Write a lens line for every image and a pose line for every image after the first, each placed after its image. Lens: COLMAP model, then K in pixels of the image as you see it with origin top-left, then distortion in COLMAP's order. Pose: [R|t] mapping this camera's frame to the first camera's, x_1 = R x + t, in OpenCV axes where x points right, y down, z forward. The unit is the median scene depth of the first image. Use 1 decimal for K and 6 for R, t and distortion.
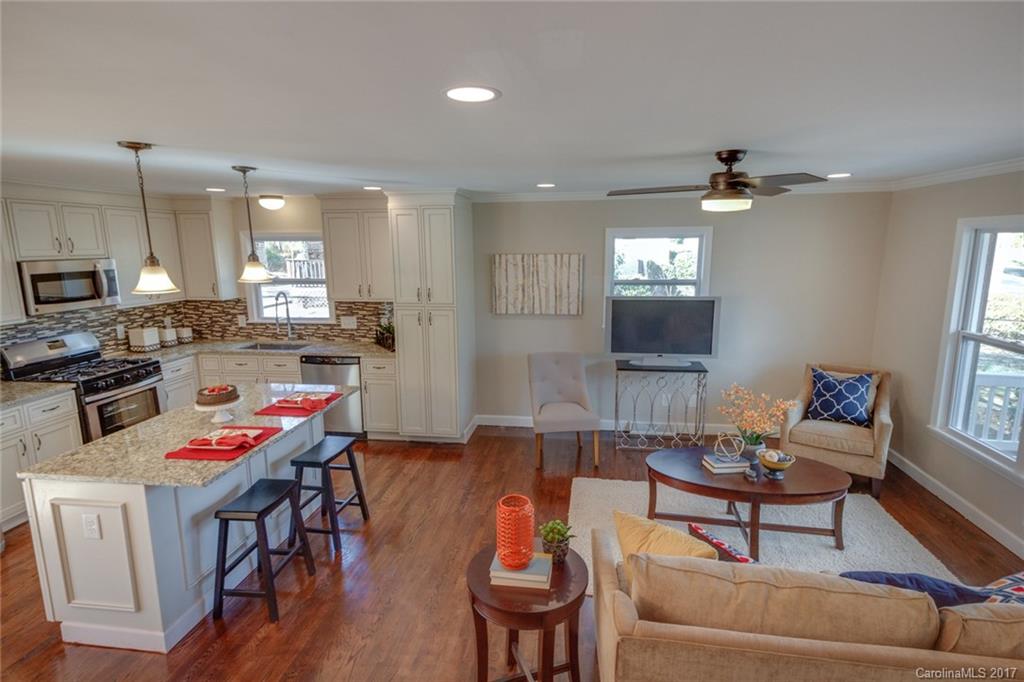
lens RADIAL K [[538.3, 0, 513.9], [0, 538.3, 346.3], [0, 0, 1]] dist [0.032879, -0.000677]
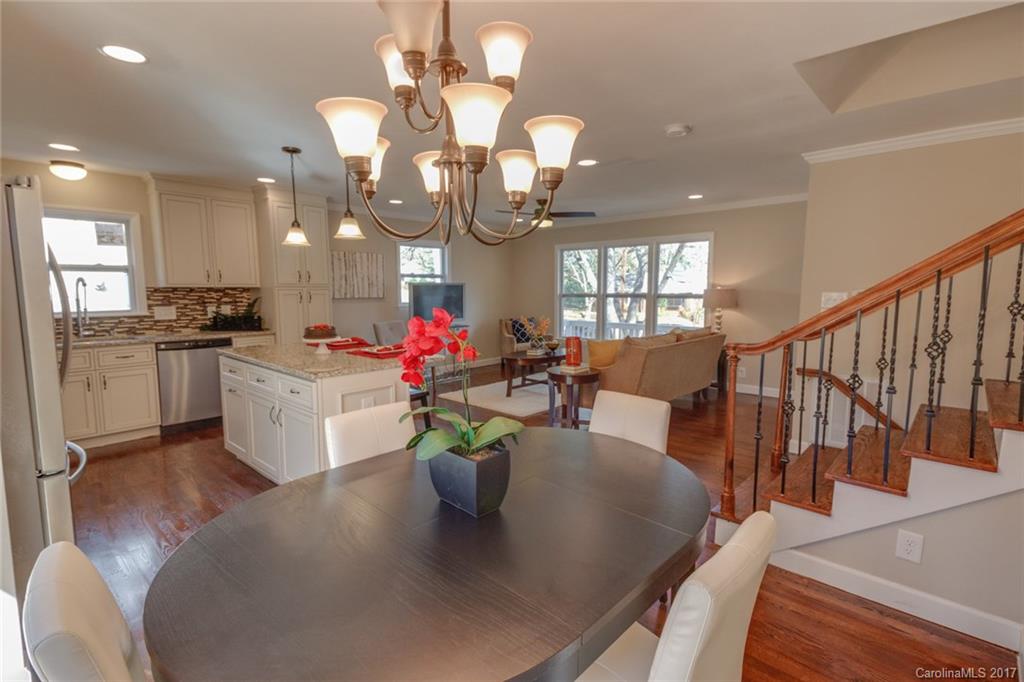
lens RADIAL K [[485.9, 0, 500.6], [0, 485.9, 348.5], [0, 0, 1]] dist [0.036231, -0.008171]
pose [[0.560730, -0.091717, 0.822903, -0.780841], [0.150675, 0.988555, 0.007509, 0.111778], [-0.814174, 0.119781, 0.568132, 0.045972]]
